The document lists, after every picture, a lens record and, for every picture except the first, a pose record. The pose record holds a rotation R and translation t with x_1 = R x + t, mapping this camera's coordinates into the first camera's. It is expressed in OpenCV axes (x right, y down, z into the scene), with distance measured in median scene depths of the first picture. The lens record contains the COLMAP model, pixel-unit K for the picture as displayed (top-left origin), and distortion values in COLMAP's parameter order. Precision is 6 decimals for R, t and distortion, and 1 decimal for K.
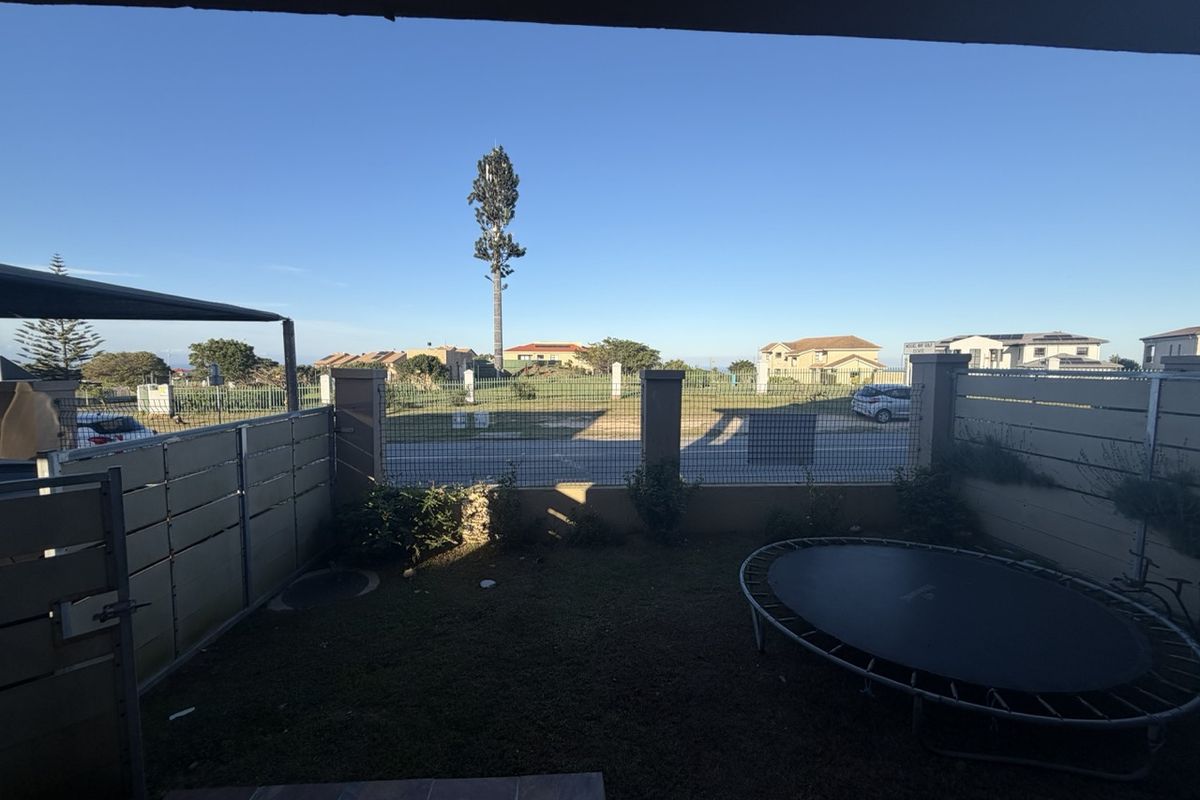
lens RADIAL K [[479.7, 0, 598.4], [0, 479.7, 401.7], [0, 0, 1]] dist [0.001641, 0.000505]
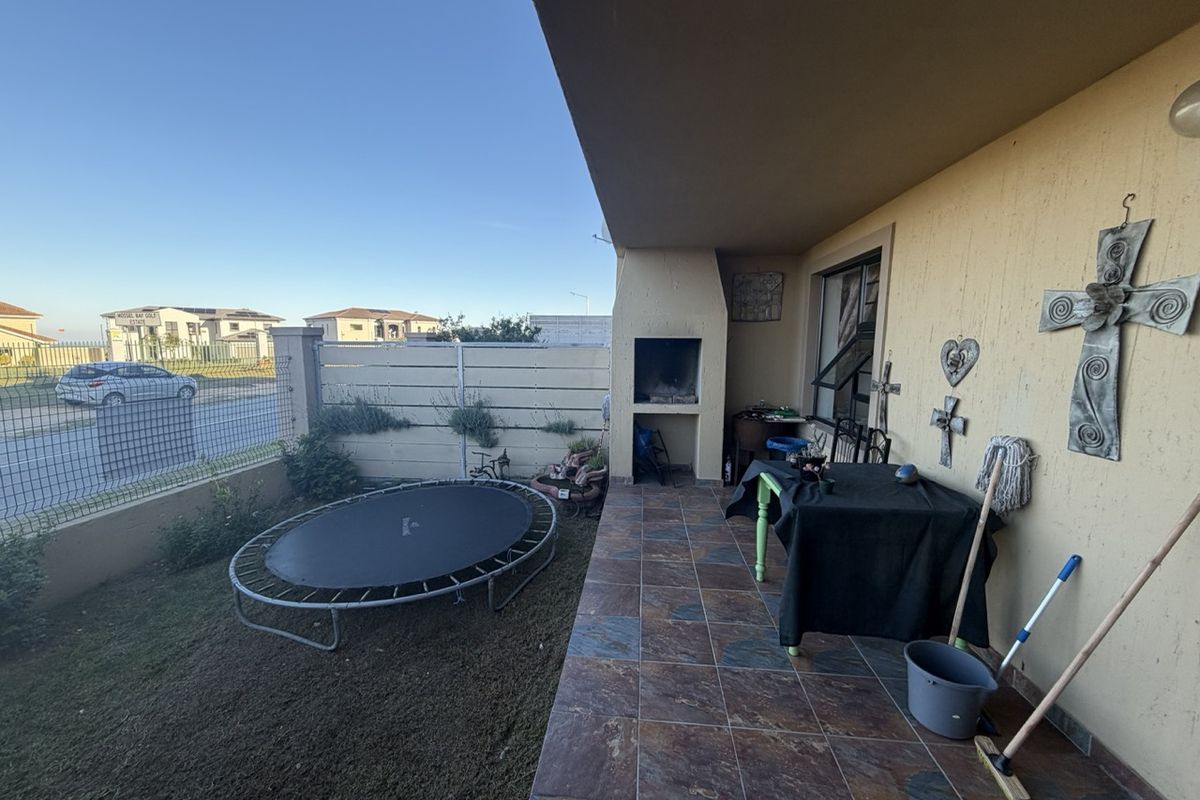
lens RADIAL K [[479.7, 0, 597.2], [0, 479.7, 399.8], [0, 0, 1]] dist [0.001641, 0.000505]
pose [[0.157088, -0.121747, 0.980051, -0.246721], [0.072821, 0.991099, 0.111448, -0.010577], [-0.984896, 0.053861, 0.164555, 0.190403]]
